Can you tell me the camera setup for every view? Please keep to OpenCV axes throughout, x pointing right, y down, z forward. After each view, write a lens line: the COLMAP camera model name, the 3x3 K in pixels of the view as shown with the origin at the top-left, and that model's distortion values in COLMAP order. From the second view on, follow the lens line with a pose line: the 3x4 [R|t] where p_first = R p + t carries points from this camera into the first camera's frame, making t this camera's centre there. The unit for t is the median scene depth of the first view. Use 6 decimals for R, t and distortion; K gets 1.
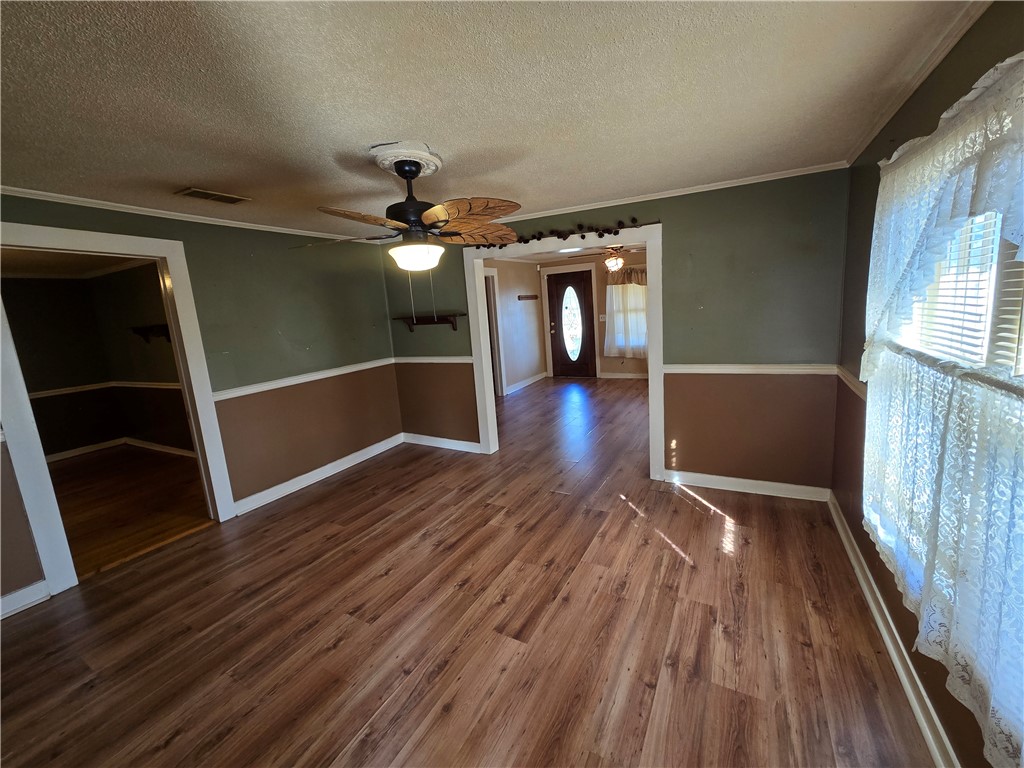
lens RADIAL K [[420.7, 0, 507.0], [0, 420.7, 376.6], [0, 0, 1]] dist [-0.001174, 0.000874]
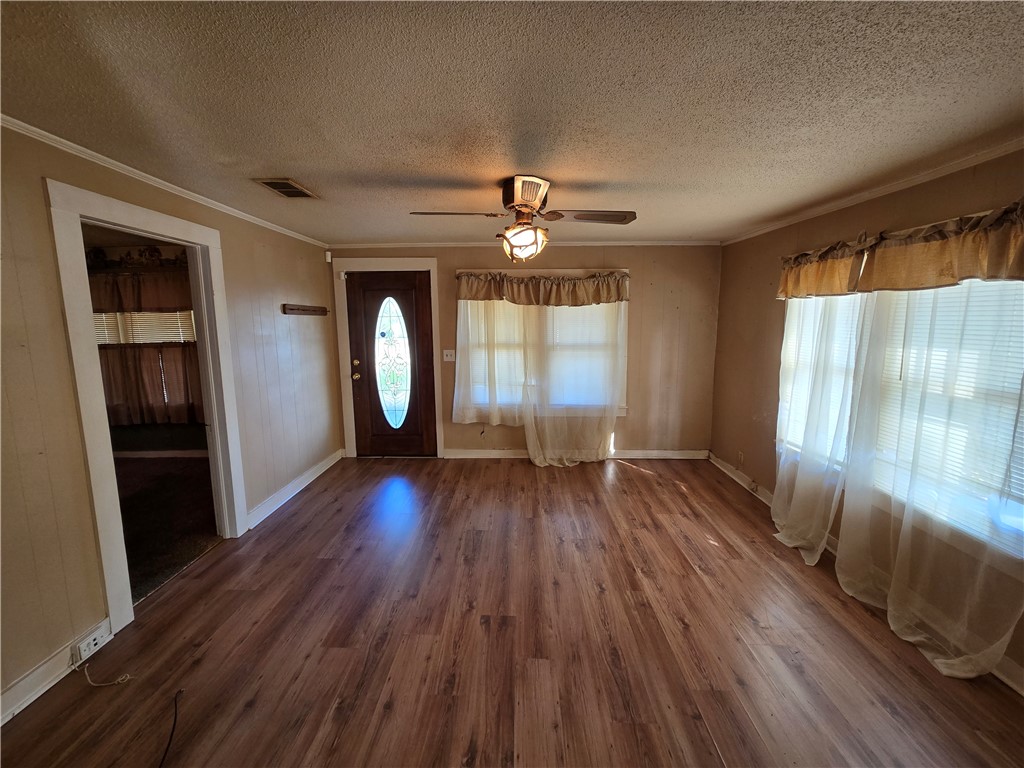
lens RADIAL K [[420.7, 0, 511.4], [0, 420.7, 365.9], [0, 0, 1]] dist [-0.001174, 0.000874]
pose [[0.882853, 0.009956, 0.469544, 0.083988], [0.021996, 0.997802, -0.062516, -0.227714], [-0.469134, 0.065520, 0.880693, 1.185923]]
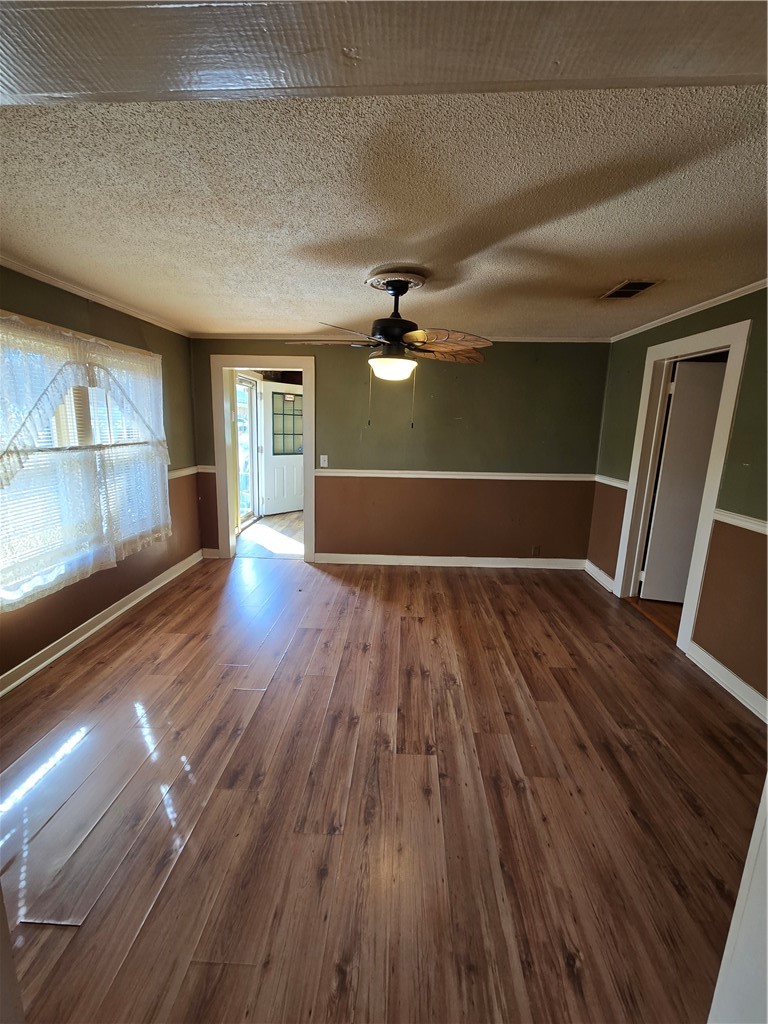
lens RADIAL K [[420.7, 0, 387.3], [0, 420.7, 503.3], [0, 0, 1]] dist [-0.001174, 0.000874]
pose [[-0.892877, 0.125512, -0.432455, 0.242767], [-0.041395, 0.933425, 0.356377, -0.253384], [0.448394, 0.336103, -0.828238, 1.493826]]
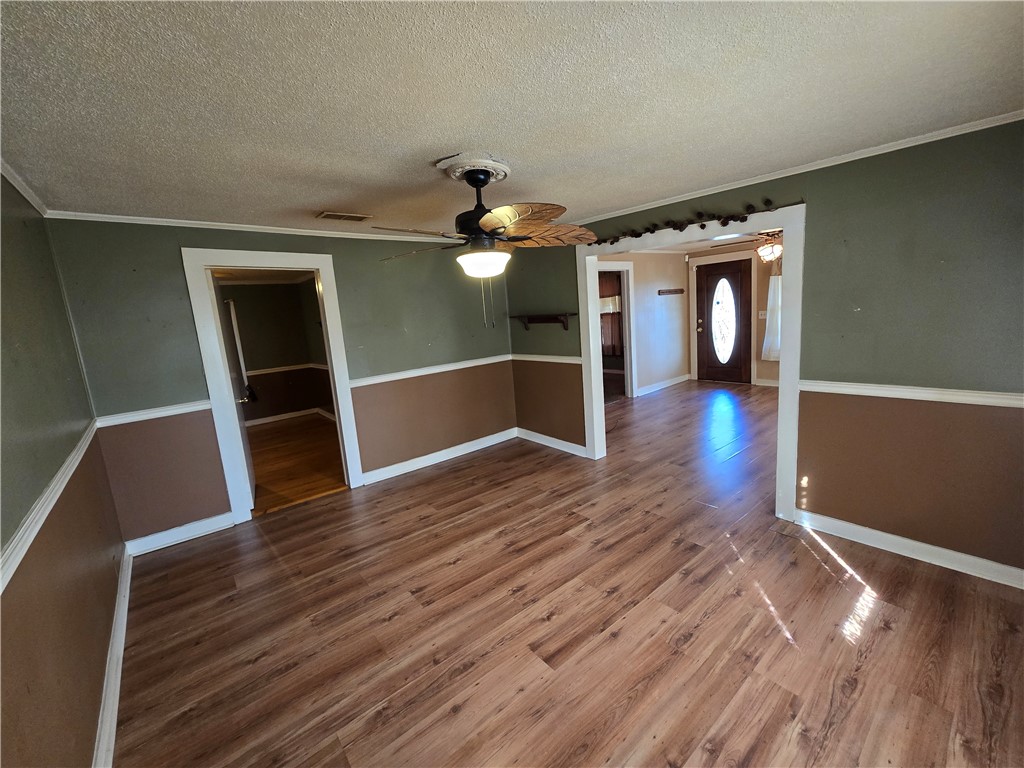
lens RADIAL K [[420.7, 0, 507.4], [0, 420.7, 377.5], [0, 0, 1]] dist [-0.001174, 0.000874]
pose [[0.930047, 0.059883, -0.362527, 0.163183], [-0.052095, 0.998154, 0.031229, -0.032944], [0.363728, -0.010159, 0.931450, 0.052027]]
